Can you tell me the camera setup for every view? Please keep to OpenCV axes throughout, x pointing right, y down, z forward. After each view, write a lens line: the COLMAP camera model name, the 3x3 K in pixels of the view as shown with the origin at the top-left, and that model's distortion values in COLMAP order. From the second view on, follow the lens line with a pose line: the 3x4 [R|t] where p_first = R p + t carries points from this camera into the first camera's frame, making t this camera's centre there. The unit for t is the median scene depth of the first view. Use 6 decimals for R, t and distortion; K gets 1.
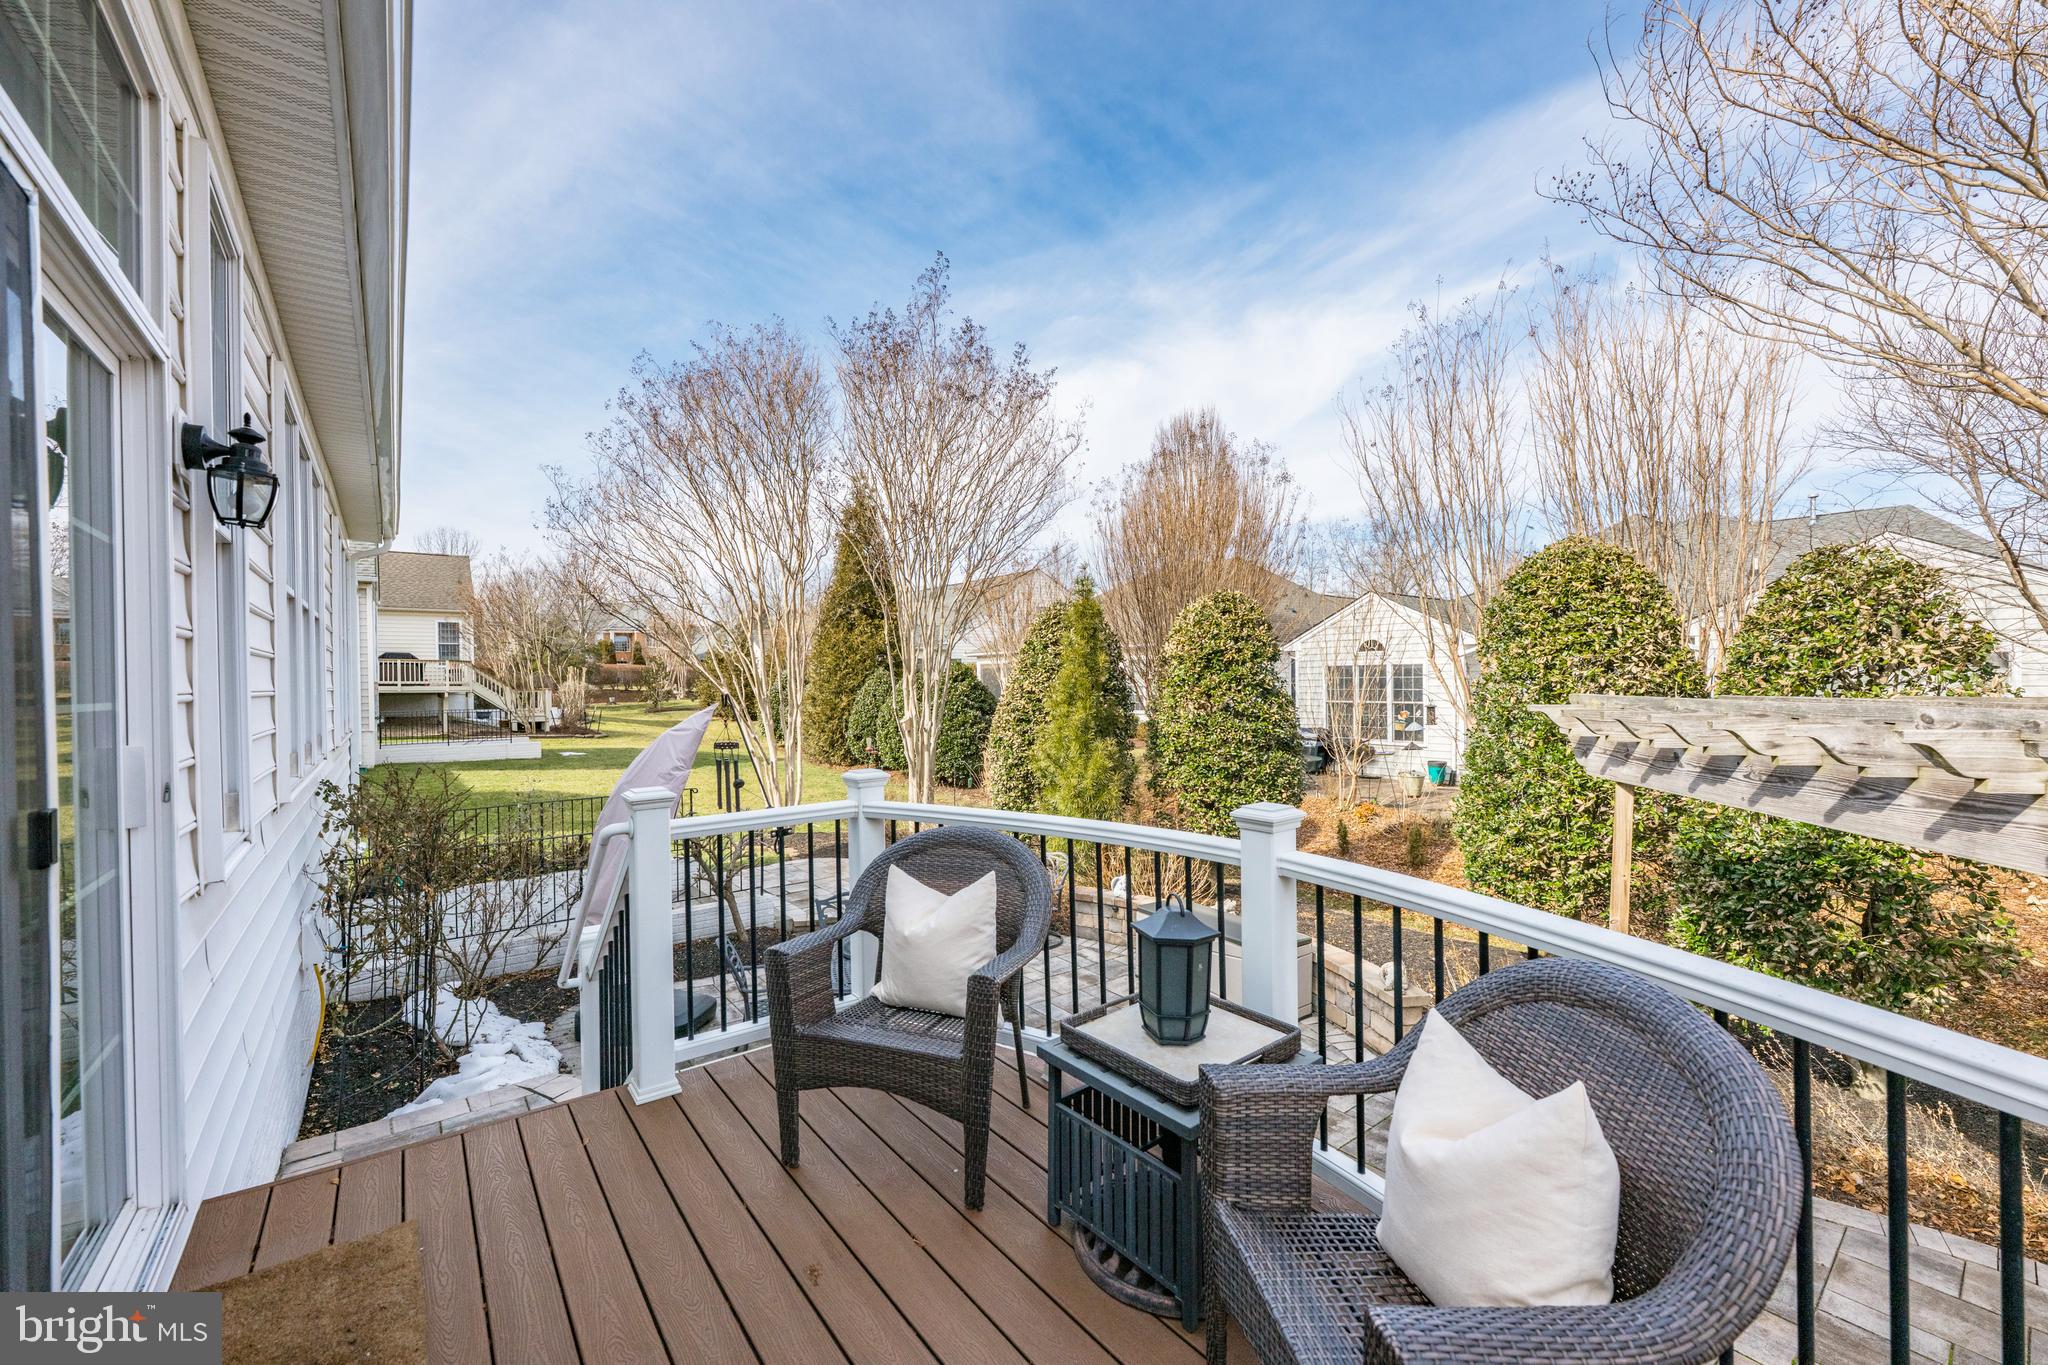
lens RADIAL K [[811.9, 0, 1021.5], [0, 811.9, 681.7], [0, 0, 1]] dist [-0.003239, 0.000634]
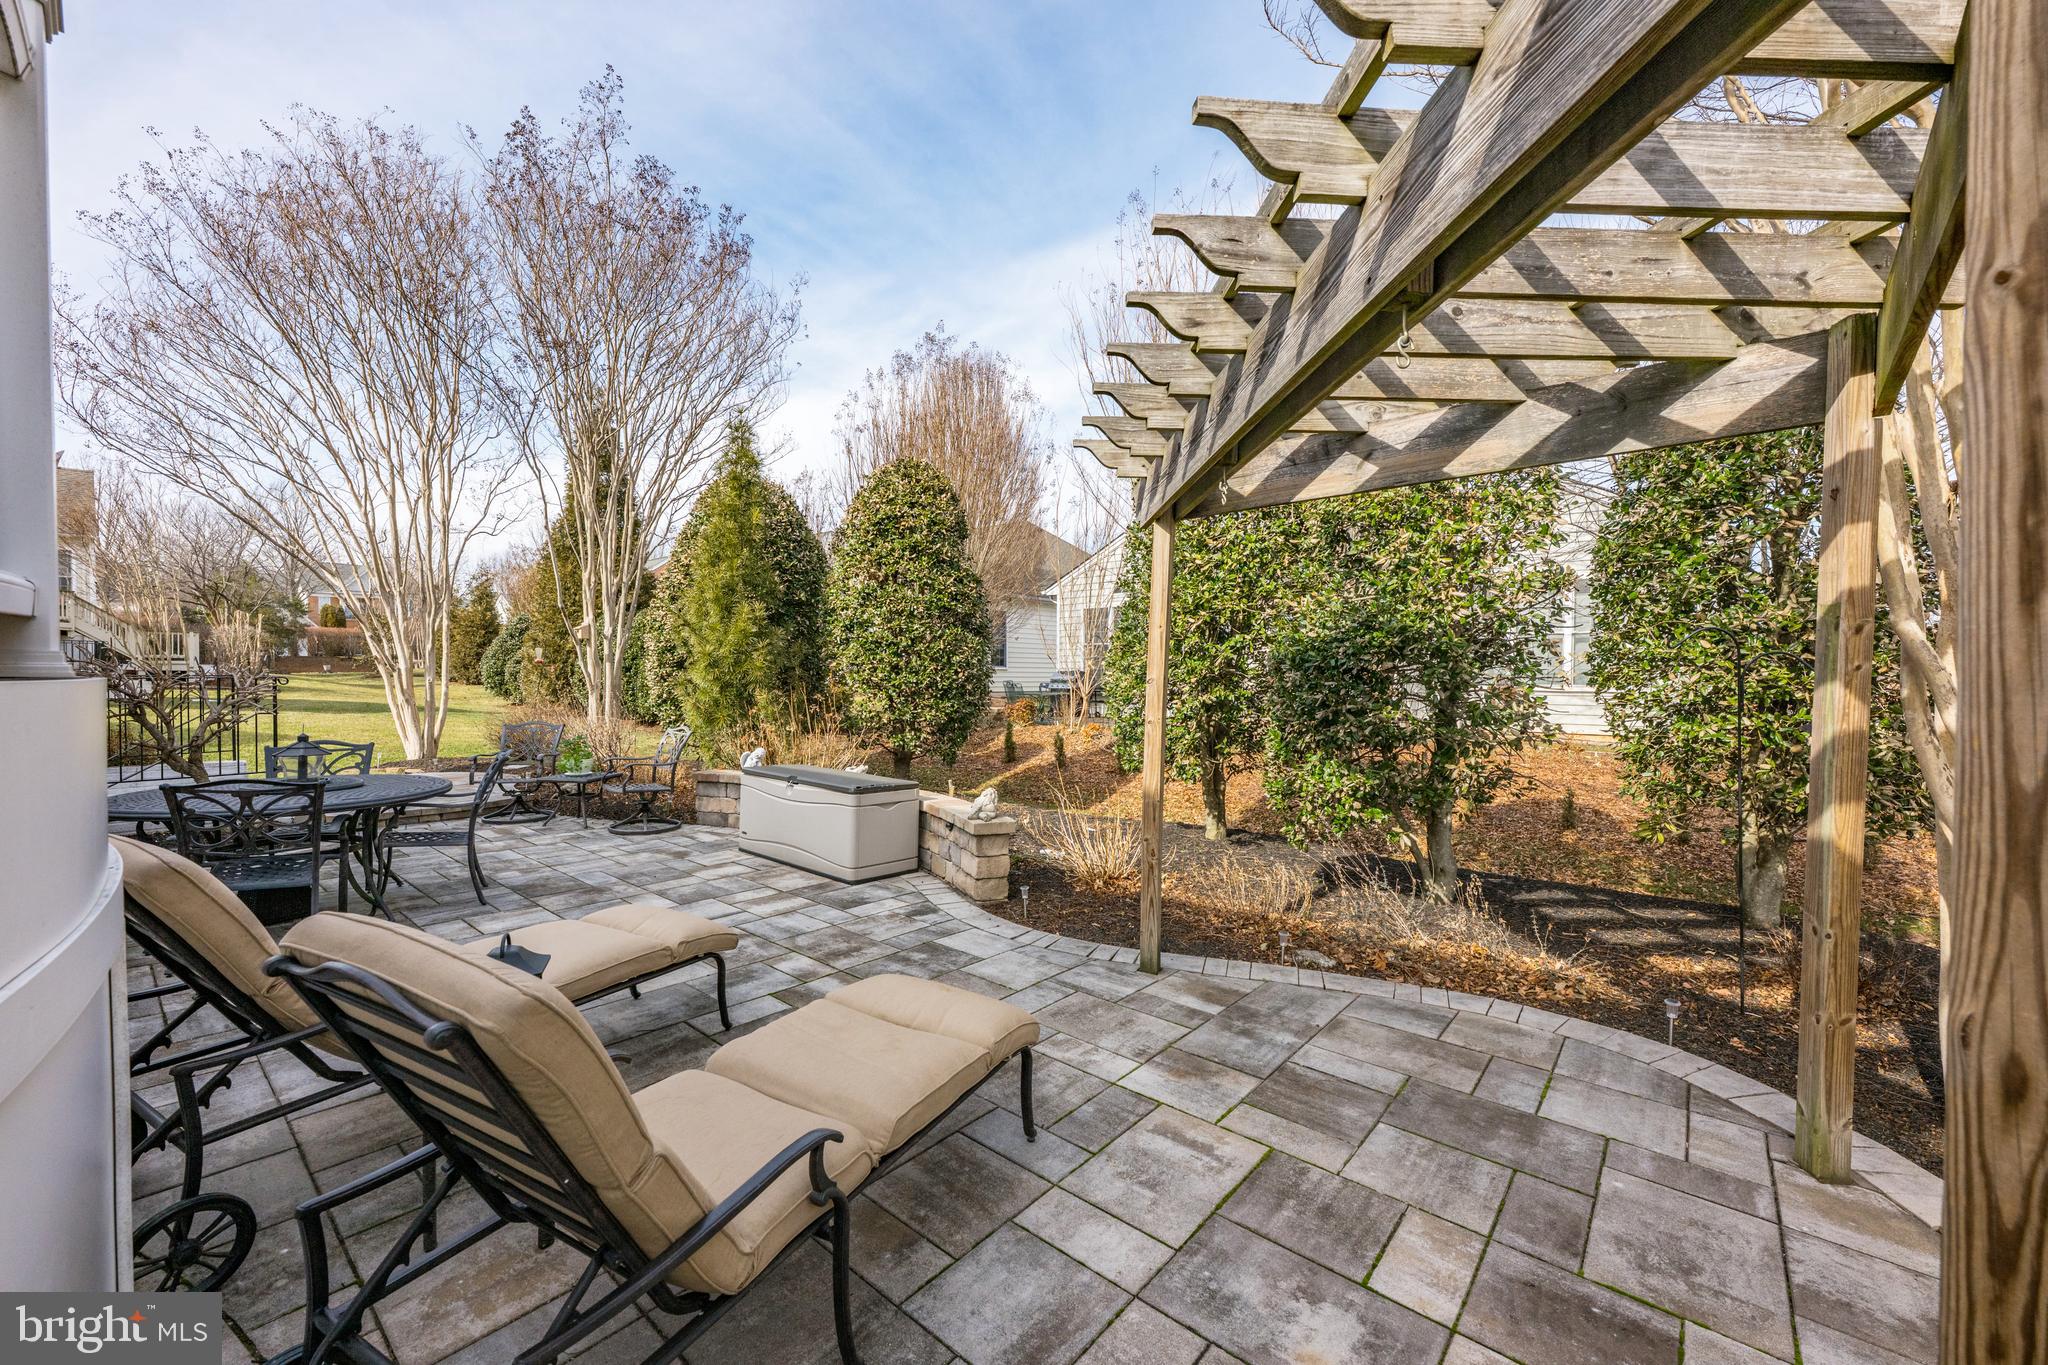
lens RADIAL K [[811.9, 0, 1022.2], [0, 811.9, 683.7], [0, 0, 1]] dist [-0.003239, 0.000634]
pose [[0.978177, 0.011521, 0.207452, 0.200869], [-0.013071, 0.999896, 0.006103, 0.143175], [-0.207360, -0.008681, 0.978226, 0.084507]]
